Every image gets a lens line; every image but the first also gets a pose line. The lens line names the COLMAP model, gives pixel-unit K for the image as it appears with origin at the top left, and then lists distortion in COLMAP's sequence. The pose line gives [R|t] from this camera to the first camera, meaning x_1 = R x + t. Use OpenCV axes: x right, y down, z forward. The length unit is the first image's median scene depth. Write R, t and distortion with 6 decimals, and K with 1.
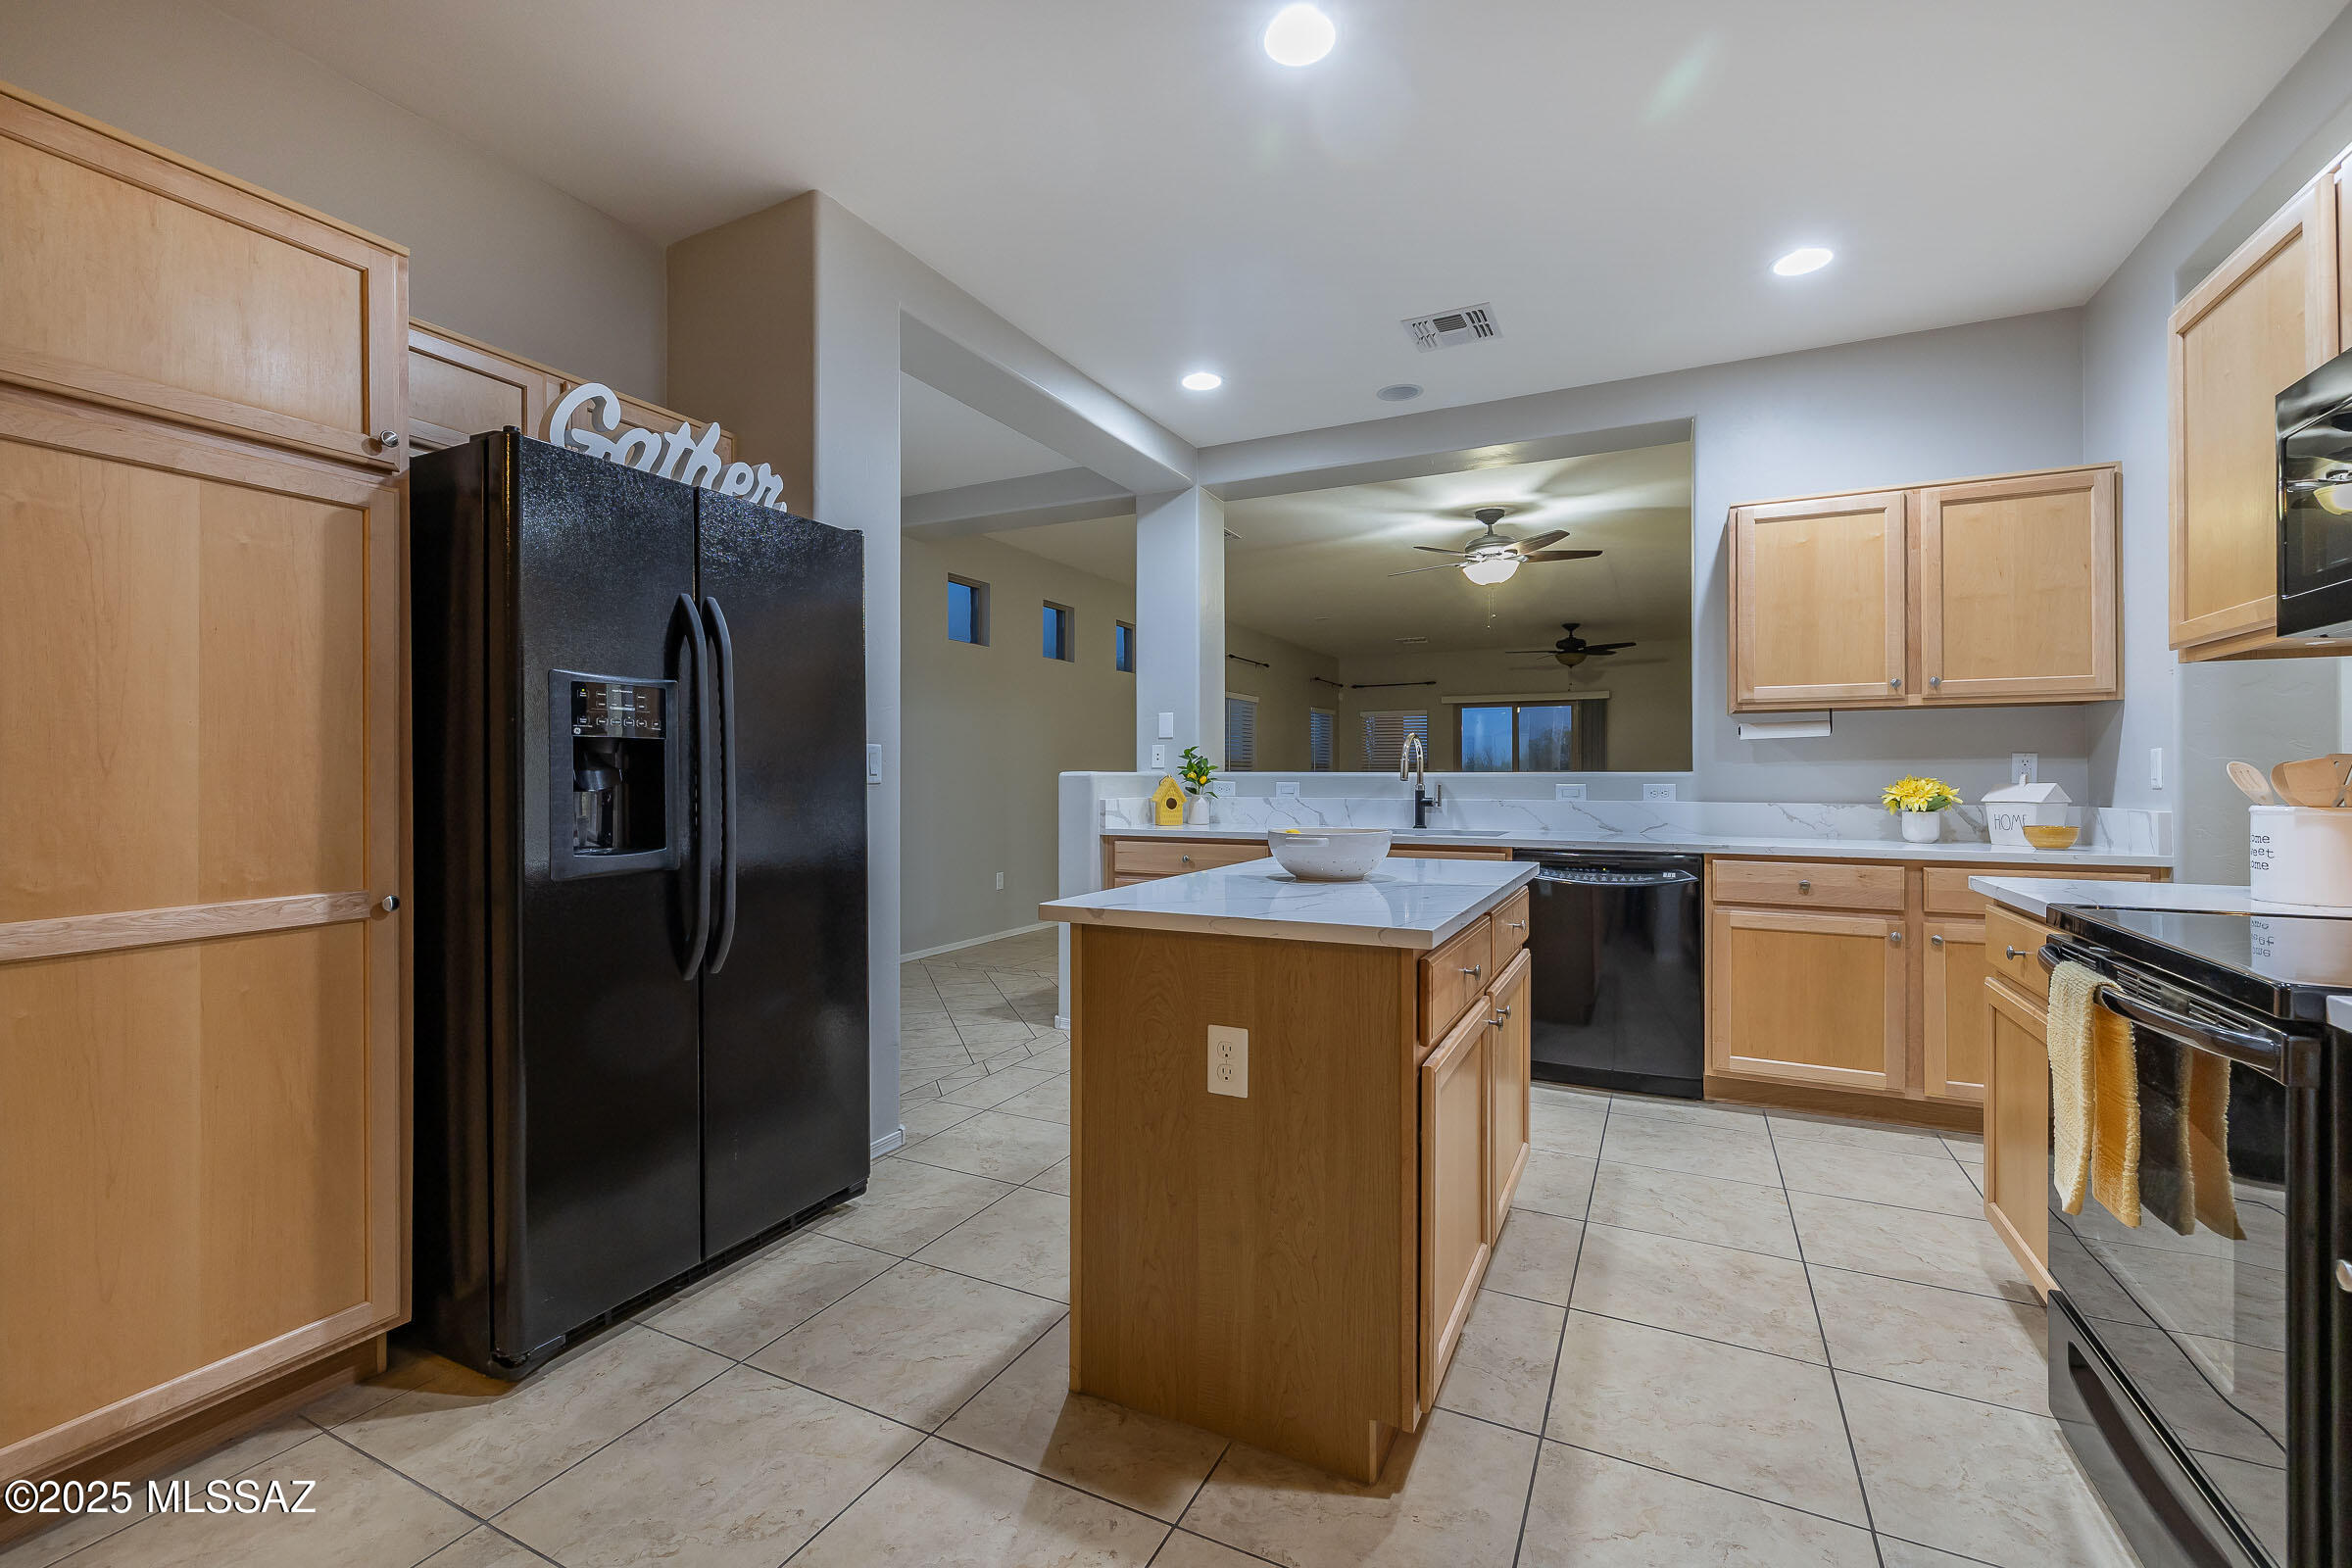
lens RADIAL K [[984.1, 0, 1156.6], [0, 984.1, 773.1], [0, 0, 1]] dist [0.003169, 0.000317]
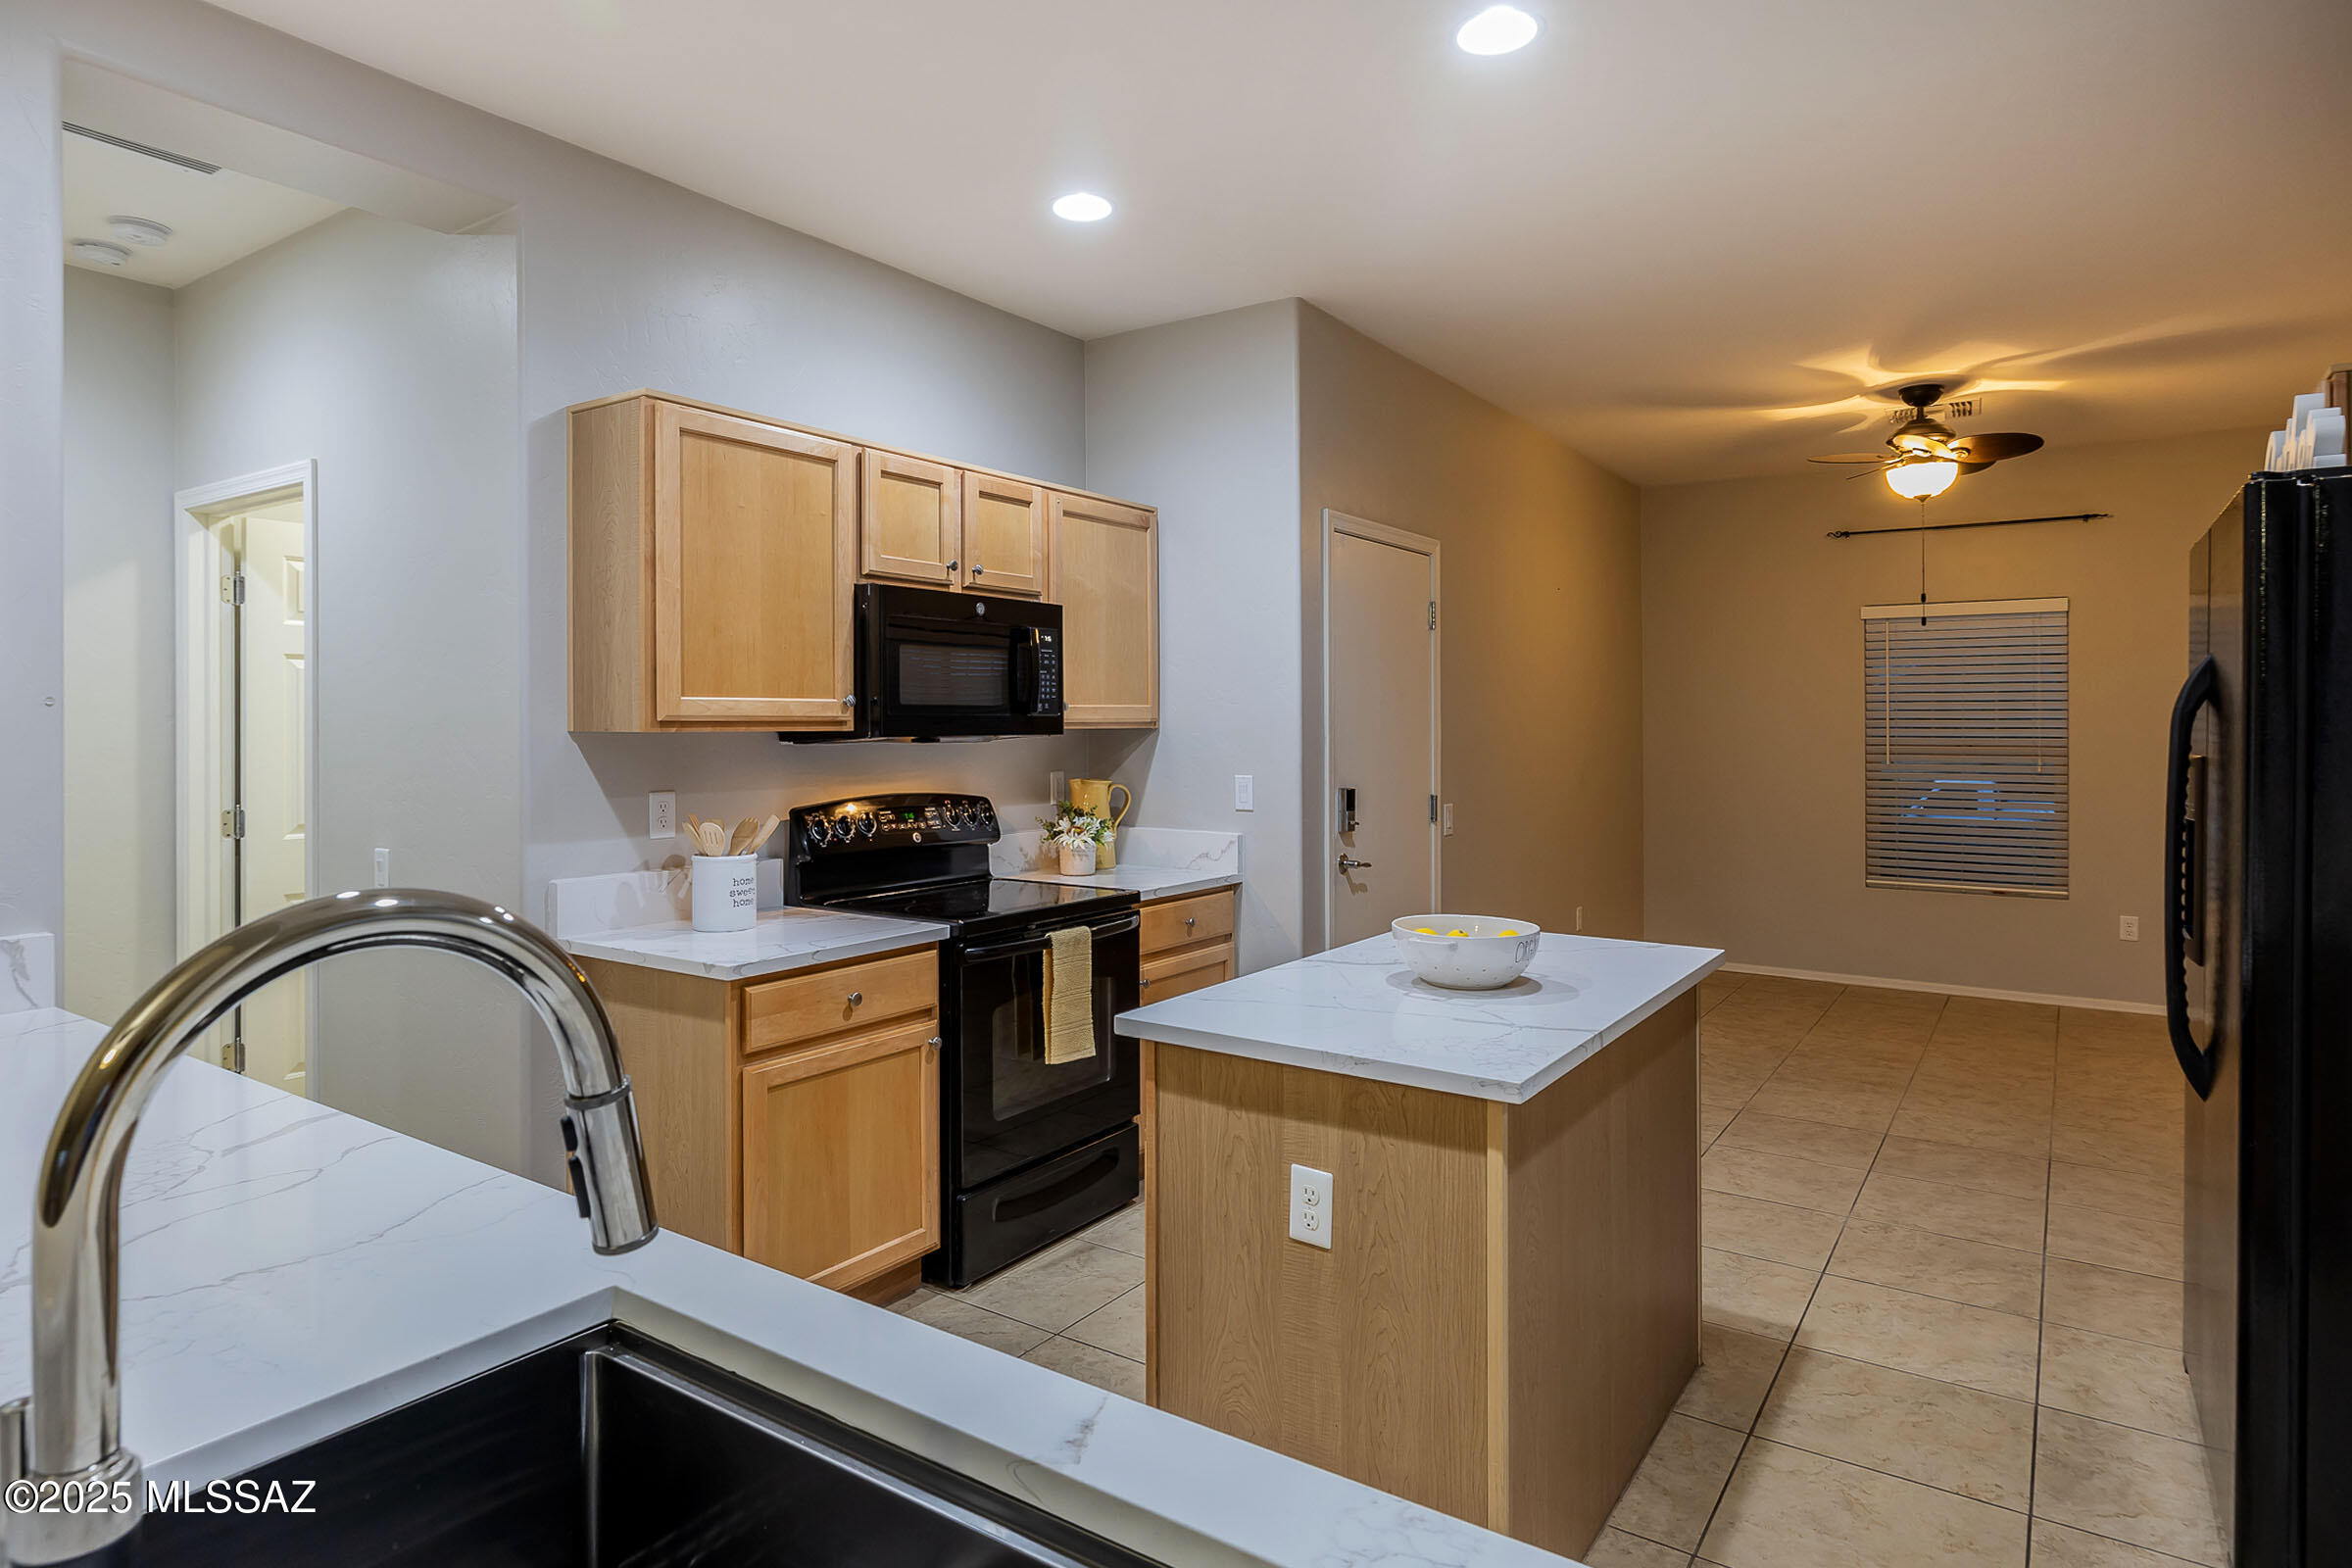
lens RADIAL K [[1365.8, 0, 1185.6], [0, 1365.8, 697.5], [0, 0, 1]] dist [-0.000195, -0.001500]
pose [[-0.995323, -0.004191, 0.096509, 0.193507], [-0.005721, 0.999862, -0.015579, -0.075862], [-0.096431, -0.016058, -0.995210, 1.397766]]
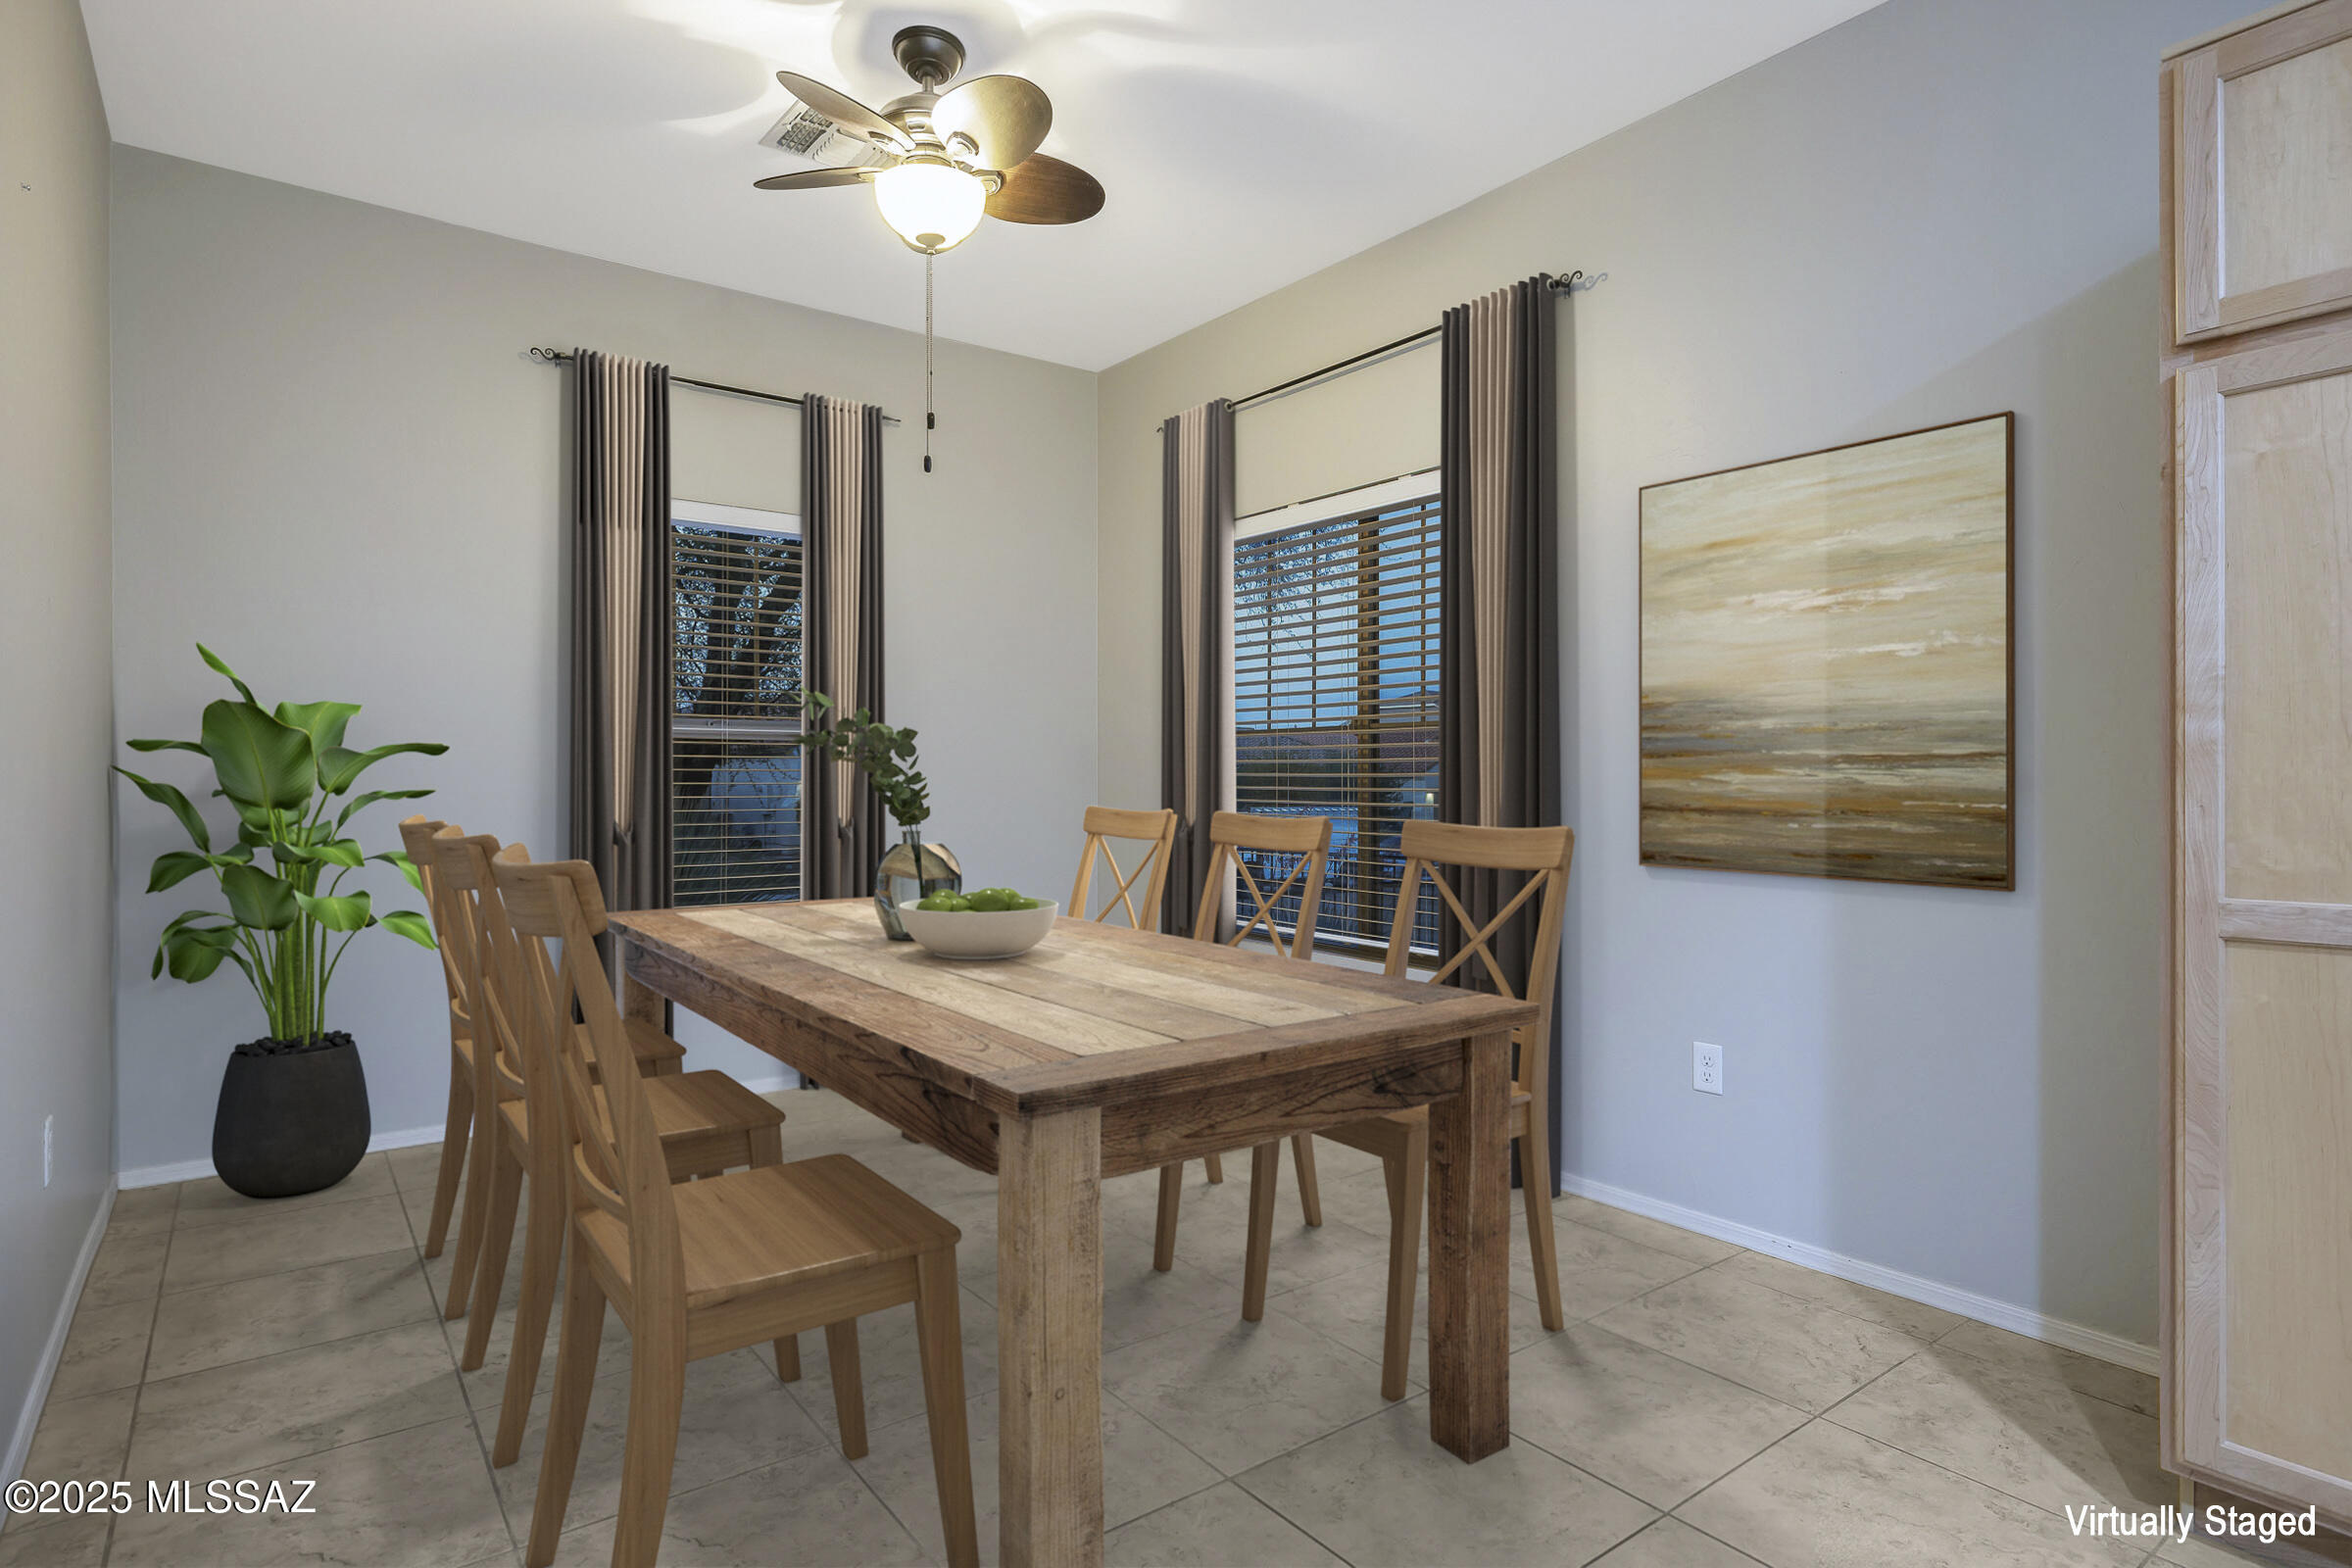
lens RADIAL K [[1230.2, 0, 1176.0], [0, 1230.2, 784.0], [0, 0, 1]] dist [-0.000934, -0.000037]
pose [[-0.430828, 0.001235, -0.902433, 0.141516], [0.001490, 0.999999, 0.000657, 0.015427], [0.902433, -0.001062, -0.430829, 0.233033]]
